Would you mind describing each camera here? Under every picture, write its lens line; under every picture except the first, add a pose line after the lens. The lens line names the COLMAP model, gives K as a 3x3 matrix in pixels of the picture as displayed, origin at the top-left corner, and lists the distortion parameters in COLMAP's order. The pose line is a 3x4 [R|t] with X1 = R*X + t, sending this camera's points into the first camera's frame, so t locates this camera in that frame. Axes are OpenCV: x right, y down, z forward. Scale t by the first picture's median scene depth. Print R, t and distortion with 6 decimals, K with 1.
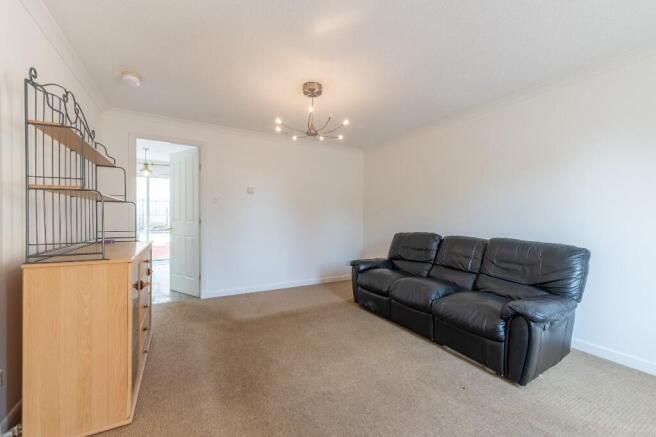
lens RADIAL K [[263.7, 0, 328.0], [0, 263.7, 218.5], [0, 0, 1]] dist [-0.000162, -0.000104]
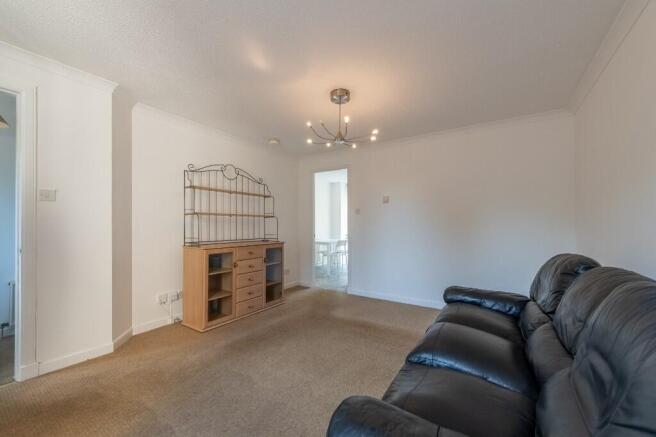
lens RADIAL K [[260.5, 0, 327.0], [0, 260.5, 221.4], [0, 0, 1]] dist [0.000466, -0.000103]
pose [[0.463677, -0.022207, -0.885726, 0.765613], [0.000903, 0.999697, -0.024592, 0.004063], [0.886004, 0.010602, 0.463556, 0.500922]]
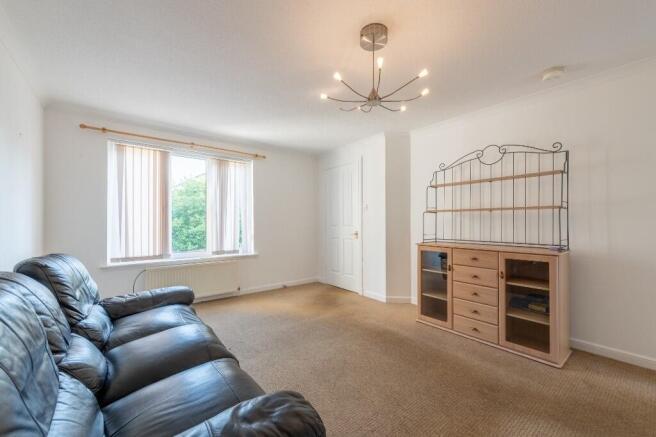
lens RADIAL K [[260.5, 0, 327.0], [0, 260.5, 221.4], [0, 0, 1]] dist [0.000466, -0.000103]
pose [[-0.988452, -0.007963, -0.151328, 0.157007], [-0.007653, 0.999967, -0.002627, -0.006505], [0.151344, -0.001438, -0.988480, 1.628898]]
